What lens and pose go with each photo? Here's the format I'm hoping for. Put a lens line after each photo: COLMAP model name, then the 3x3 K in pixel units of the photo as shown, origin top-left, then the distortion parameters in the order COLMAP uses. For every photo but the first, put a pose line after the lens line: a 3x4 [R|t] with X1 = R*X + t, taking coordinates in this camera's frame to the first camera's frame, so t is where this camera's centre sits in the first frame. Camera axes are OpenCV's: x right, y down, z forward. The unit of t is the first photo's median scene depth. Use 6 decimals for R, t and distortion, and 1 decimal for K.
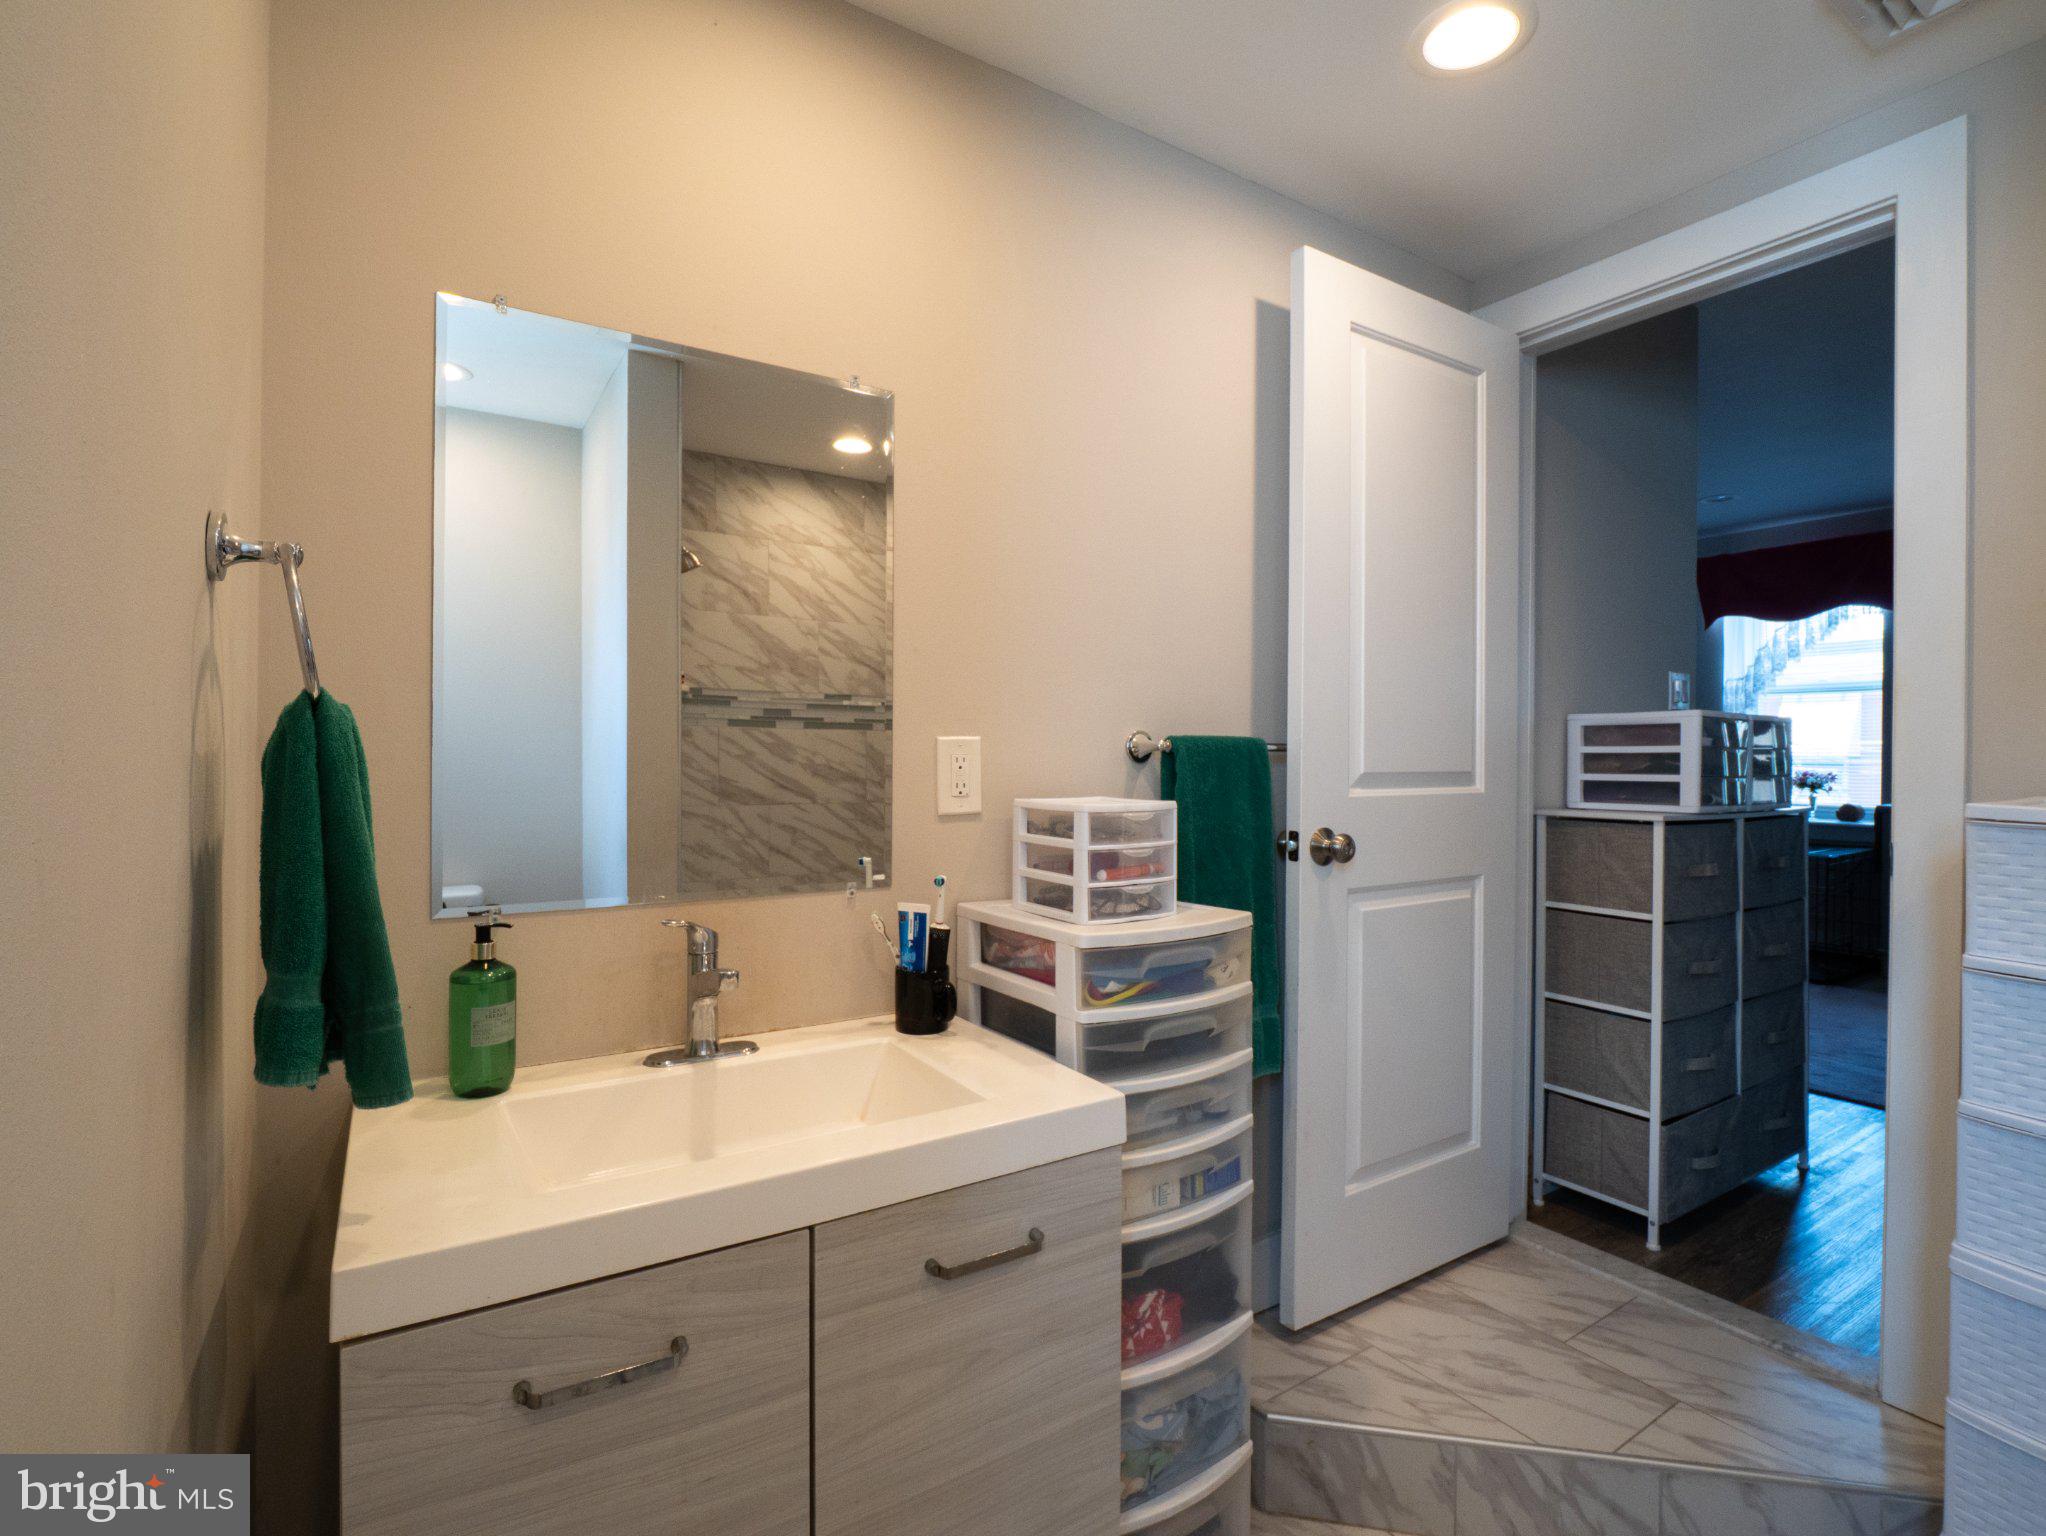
lens RADIAL K [[978.7, 0, 1023.4], [0, 978.7, 754.9], [0, 0, 1]] dist [-0.004007, -0.000338]
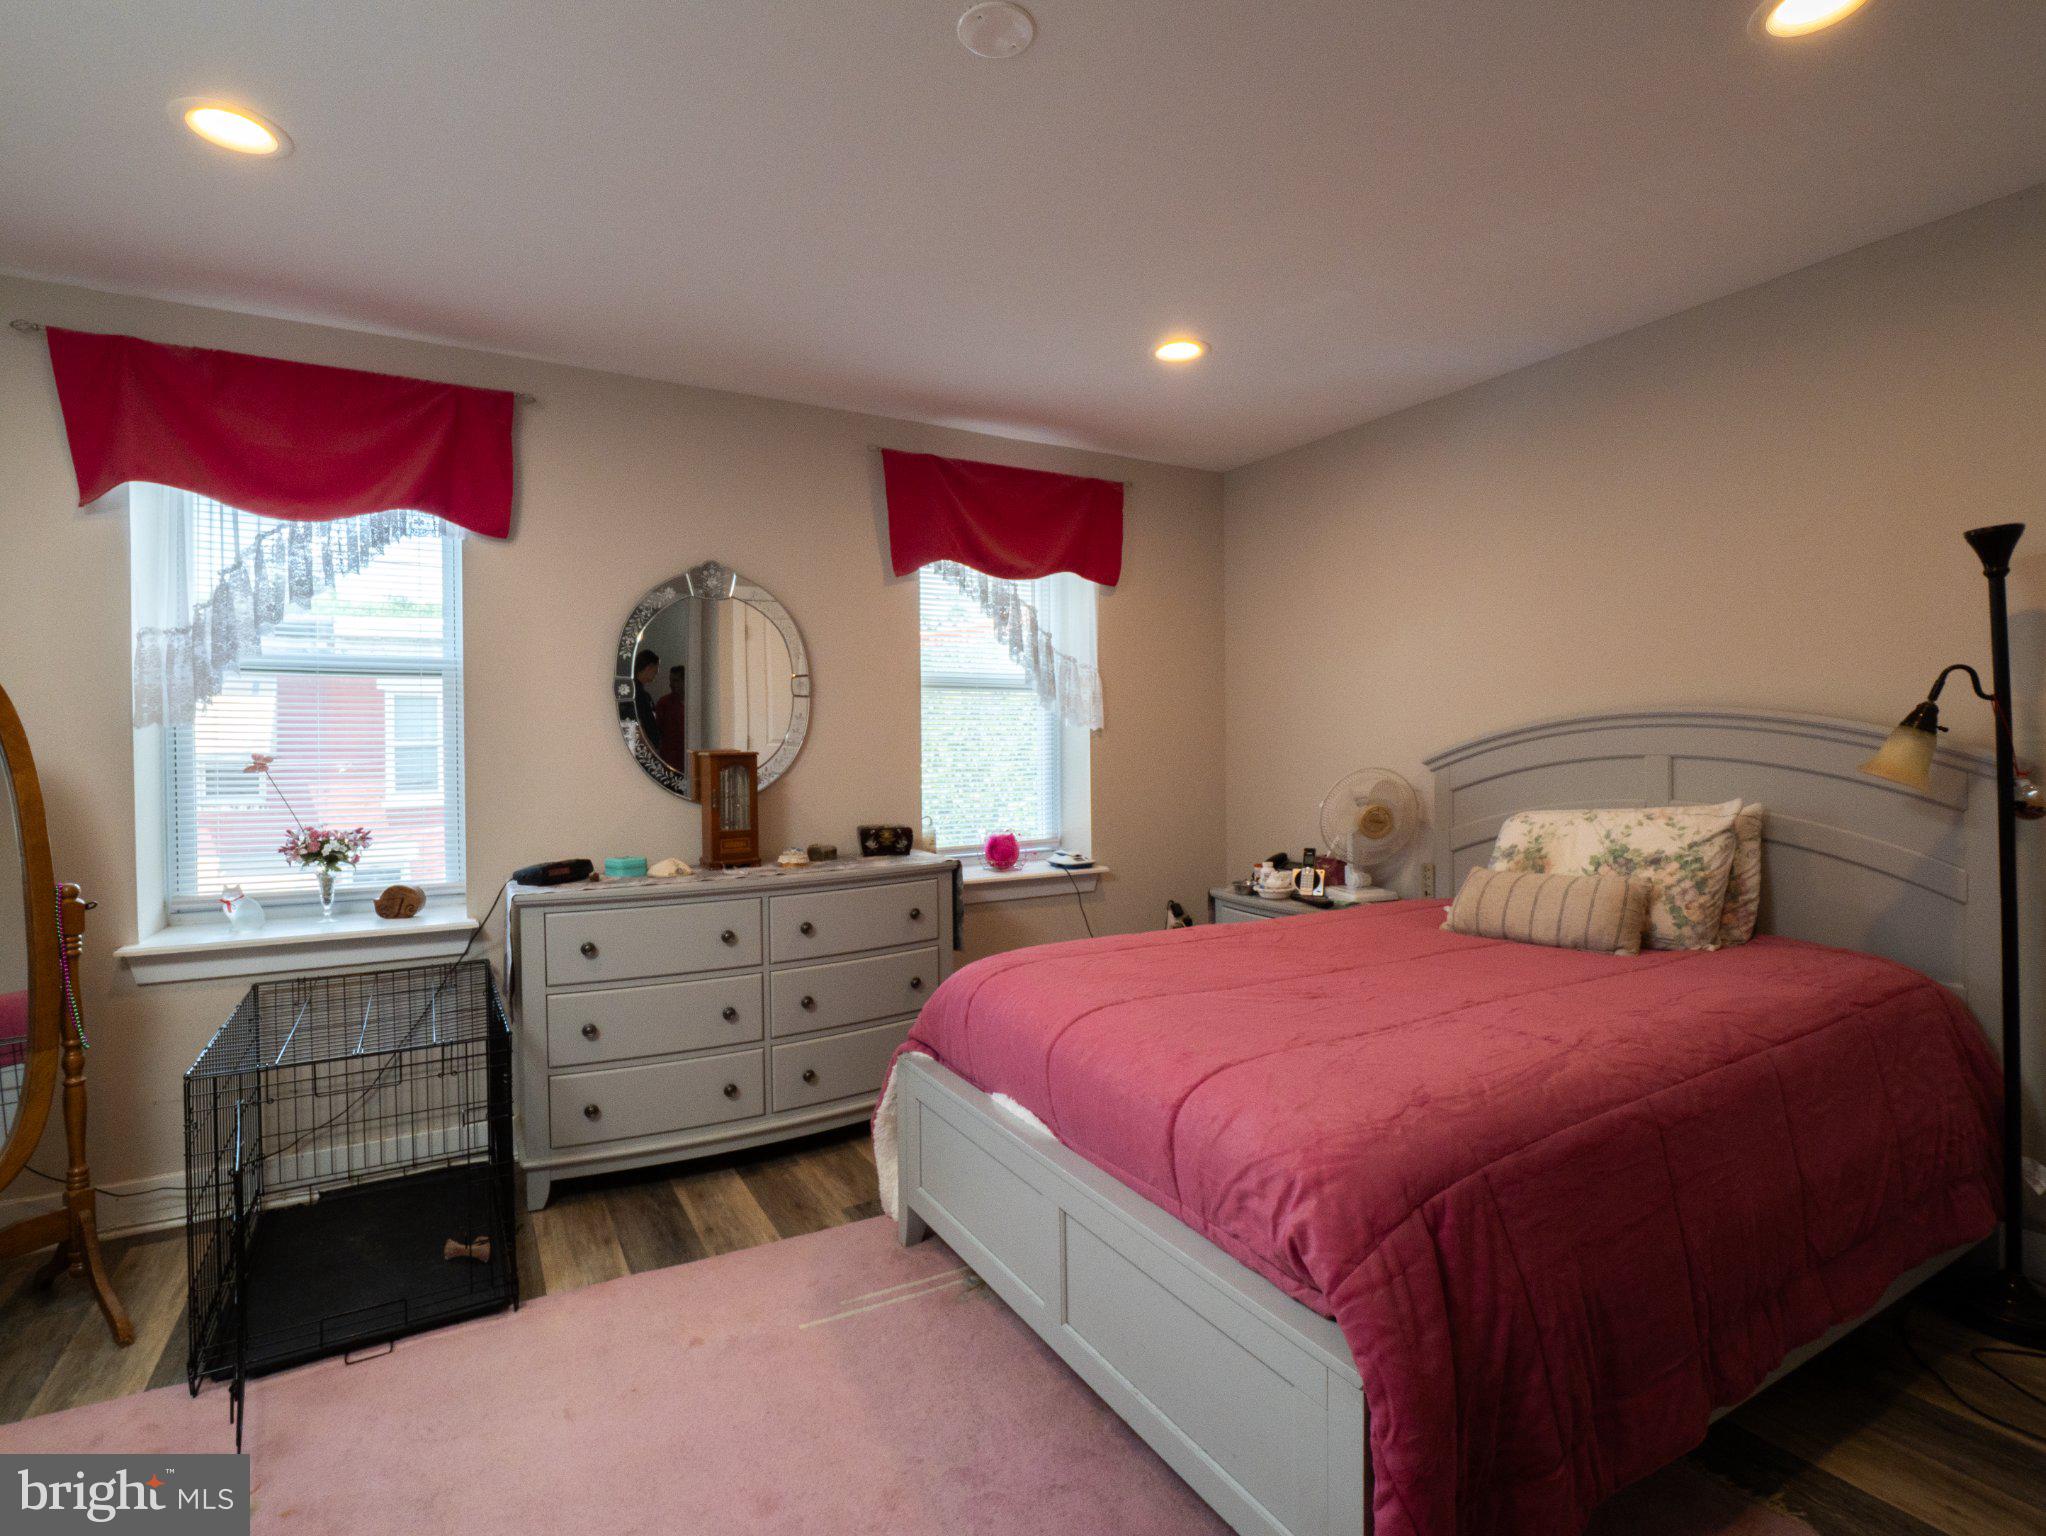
lens RADIAL K [[978.7, 0, 1019.6], [0, 978.7, 762.2], [0, 0, 1]] dist [-0.004007, -0.000338]
pose [[0.045418, -0.016166, 0.998837, 0.317964], [0.020807, 0.999667, 0.015233, -0.017893], [-0.998751, 0.020091, 0.045739, 0.617581]]
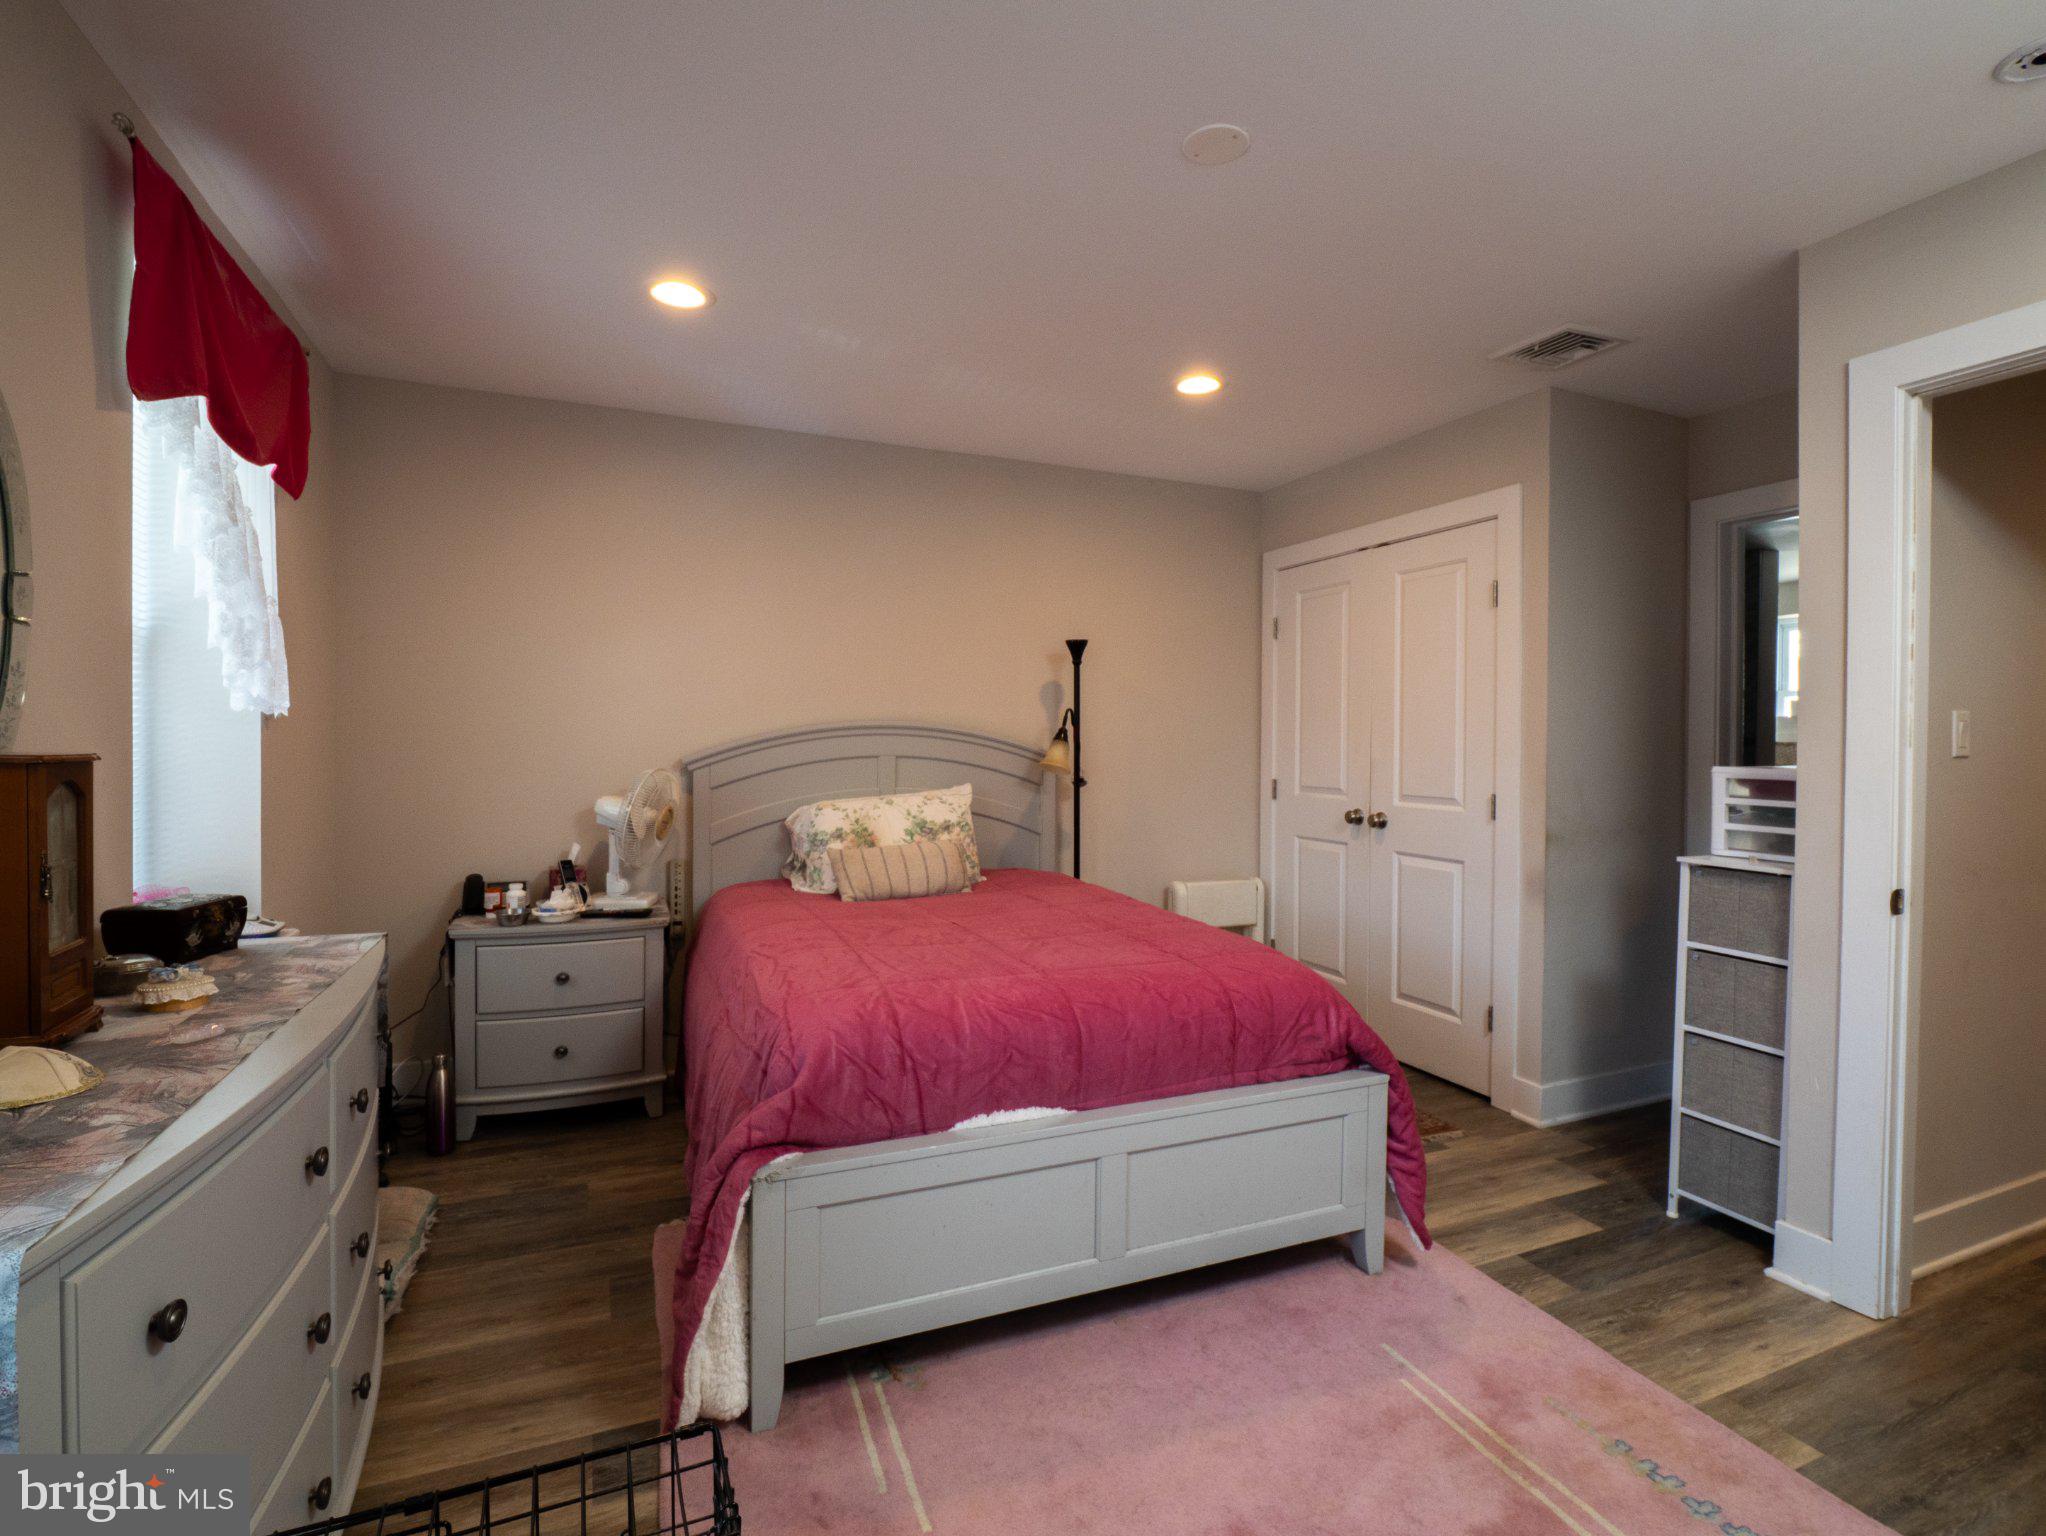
lens RADIAL K [[978.7, 0, 1038.9], [0, 978.7, 757.3], [0, 0, 1]] dist [-0.004007, -0.000338]
pose [[-0.986262, -0.012902, 0.164683, 0.604605], [-0.007761, 0.999463, 0.031820, -0.028588], [-0.165006, 0.030105, -0.985833, 0.984818]]
